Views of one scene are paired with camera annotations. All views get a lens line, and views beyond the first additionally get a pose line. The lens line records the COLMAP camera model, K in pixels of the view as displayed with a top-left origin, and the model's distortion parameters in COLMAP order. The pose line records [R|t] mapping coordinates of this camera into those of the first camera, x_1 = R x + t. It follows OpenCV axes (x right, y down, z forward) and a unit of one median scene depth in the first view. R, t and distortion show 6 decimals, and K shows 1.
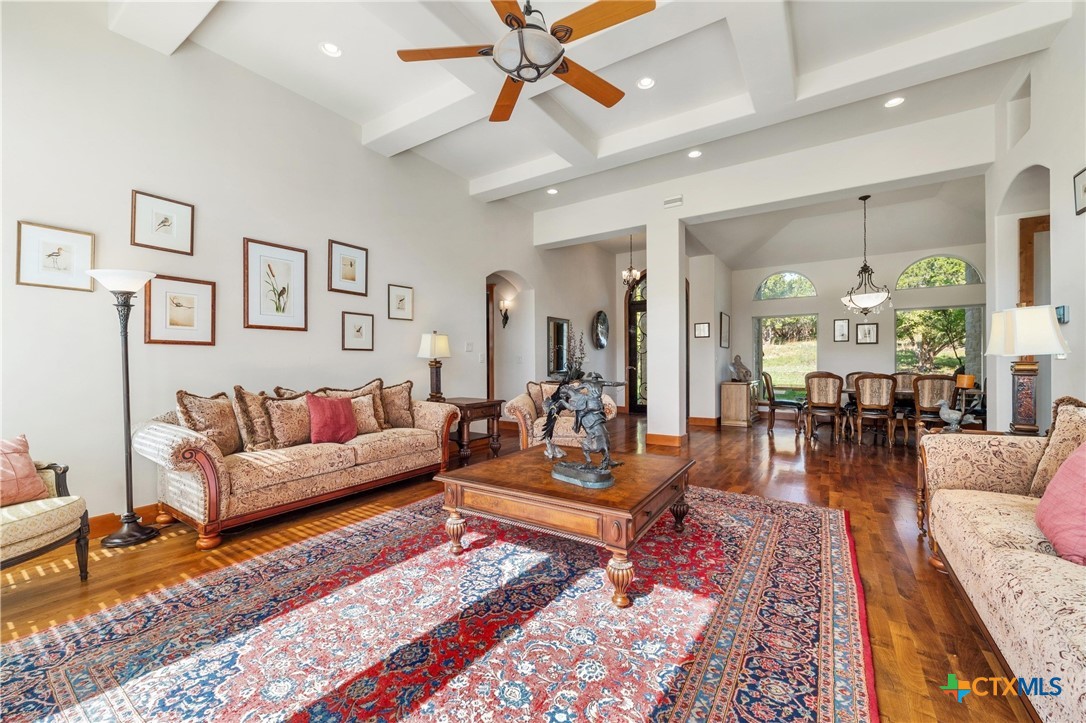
lens RADIAL K [[432.1, 0, 543.0], [0, 432.1, 361.5], [0, 0, 1]] dist [-0.004325, 0.000079]
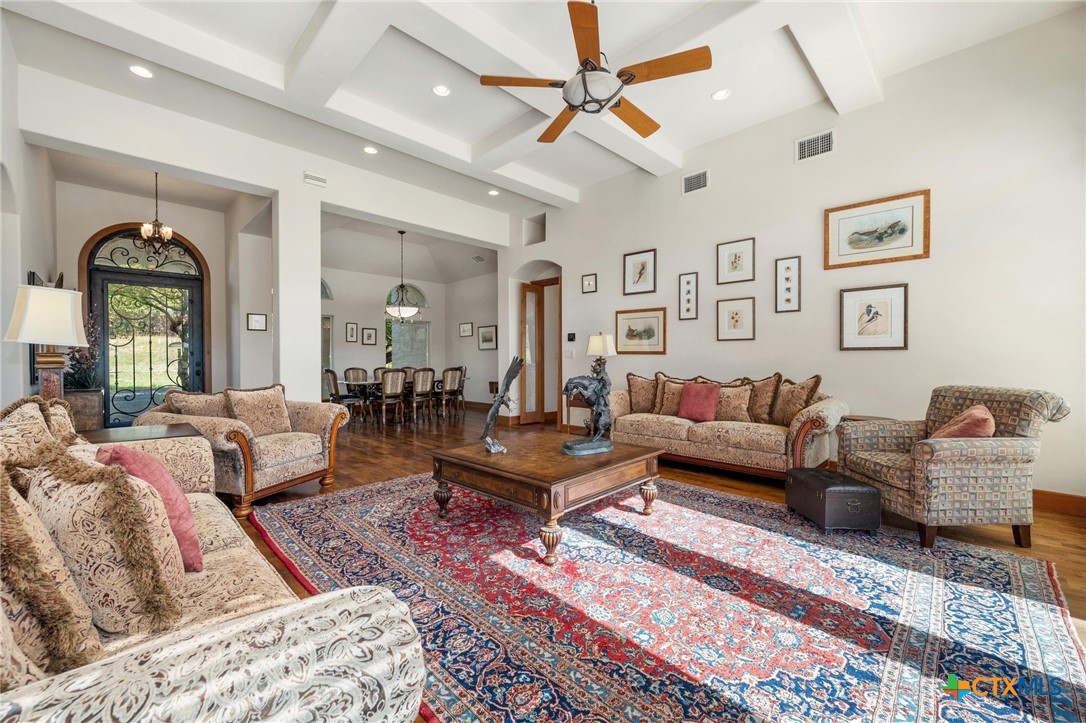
lens RADIAL K [[432.1, 0, 543.0], [0, 432.1, 361.5], [0, 0, 1]] dist [-0.004325, 0.000079]
pose [[0.192320, -0.001194, 0.981332, -1.362158], [-0.000603, 0.999999, 0.001335, 0.016584], [-0.981332, -0.000849, 0.192319, 1.037716]]
